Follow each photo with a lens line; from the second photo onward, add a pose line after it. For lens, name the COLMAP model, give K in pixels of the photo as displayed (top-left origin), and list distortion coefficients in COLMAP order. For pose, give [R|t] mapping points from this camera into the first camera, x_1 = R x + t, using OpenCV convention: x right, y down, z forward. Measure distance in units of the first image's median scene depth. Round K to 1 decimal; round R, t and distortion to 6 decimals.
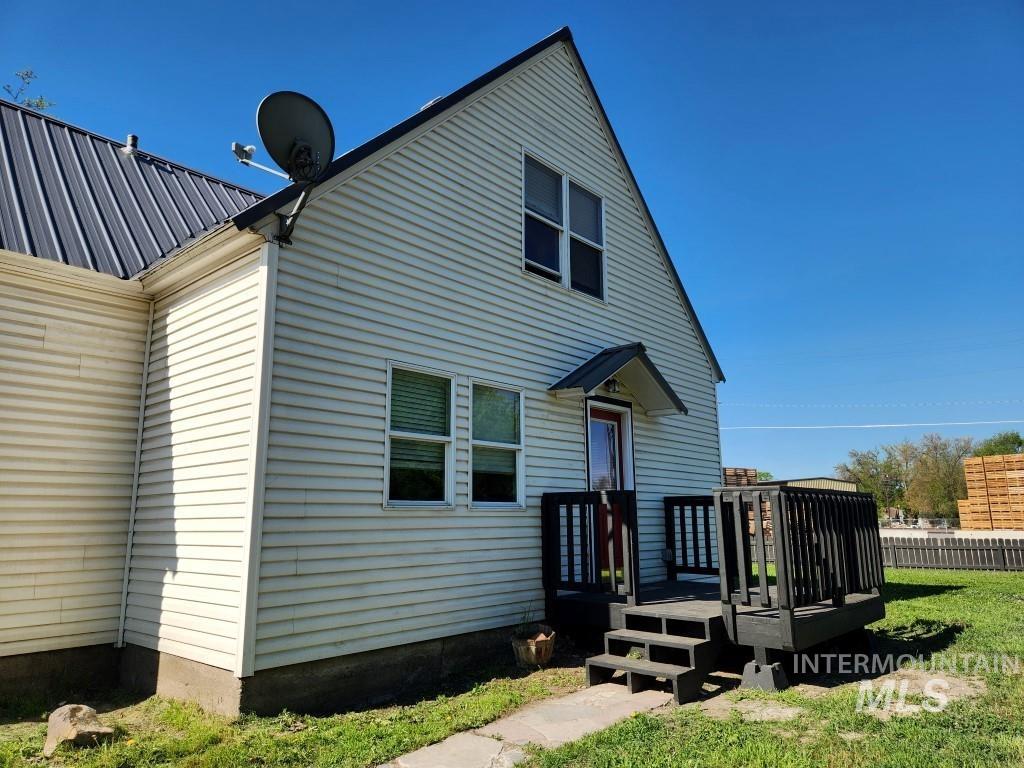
lens RADIAL K [[700.4, 0, 512.0], [0, 700.4, 384.0], [0, 0, 1]] dist [0.081086, -0.068827]
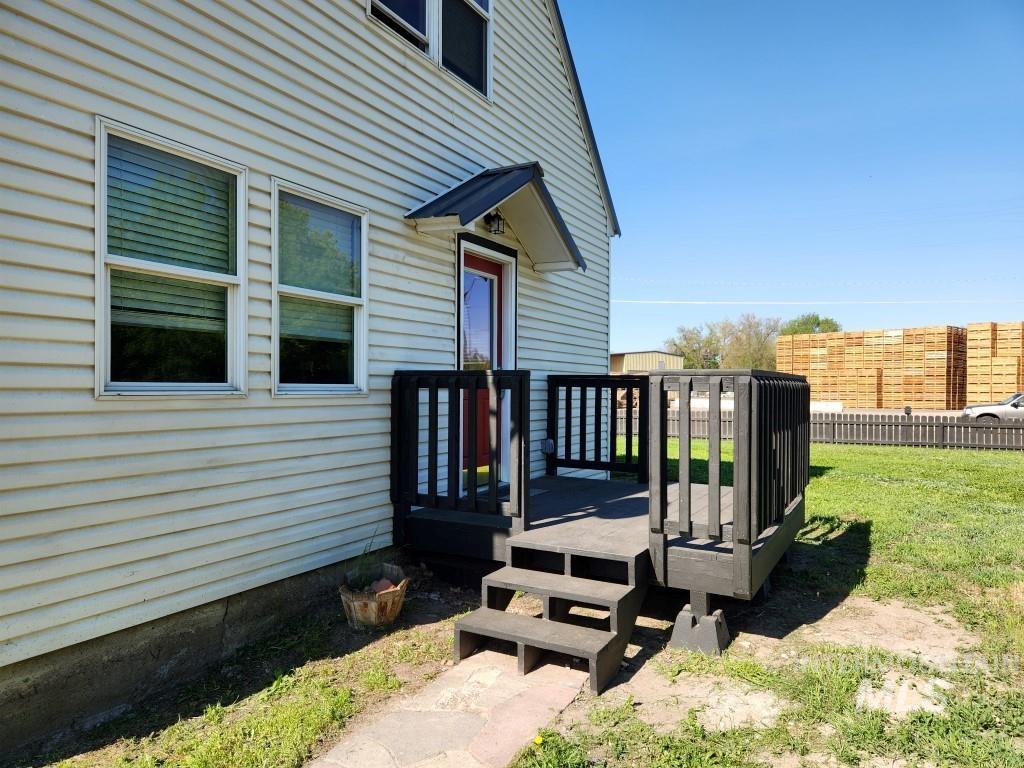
lens RADIAL K [[700.4, 0, 512.0], [0, 700.4, 384.0], [0, 0, 1]] dist [0.081086, -0.068827]
pose [[0.977069, 0.013793, 0.212476, 0.012196], [-0.052710, 0.982508, 0.178604, 0.044720], [-0.206296, -0.185708, 0.960705, 0.353753]]
